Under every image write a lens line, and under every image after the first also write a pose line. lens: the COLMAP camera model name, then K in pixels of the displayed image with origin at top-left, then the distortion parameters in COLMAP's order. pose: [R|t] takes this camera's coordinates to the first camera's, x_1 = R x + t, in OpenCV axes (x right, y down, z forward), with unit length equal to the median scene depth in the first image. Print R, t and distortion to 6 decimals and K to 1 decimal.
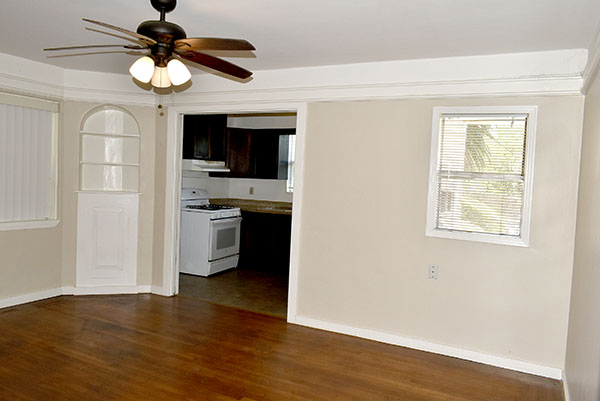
lens RADIAL K [[460.3, 0, 300.0], [0, 460.3, 200.5], [0, 0, 1]] dist [-0.004939, 0.000533]
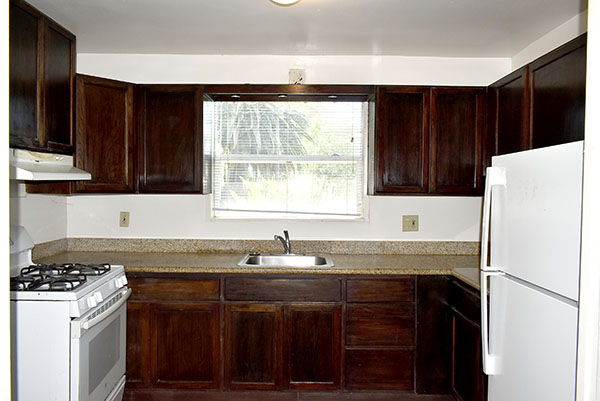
lens RADIAL K [[474.3, 0, 300.0], [0, 474.3, 192.9], [0, 0, 1]] dist [-0.006445, 0.003059]
pose [[0.893870, -0.035268, 0.446938, -0.171705], [0.044946, 0.998928, -0.011065, -0.036941], [-0.446068, 0.029979, 0.894497, 0.528148]]
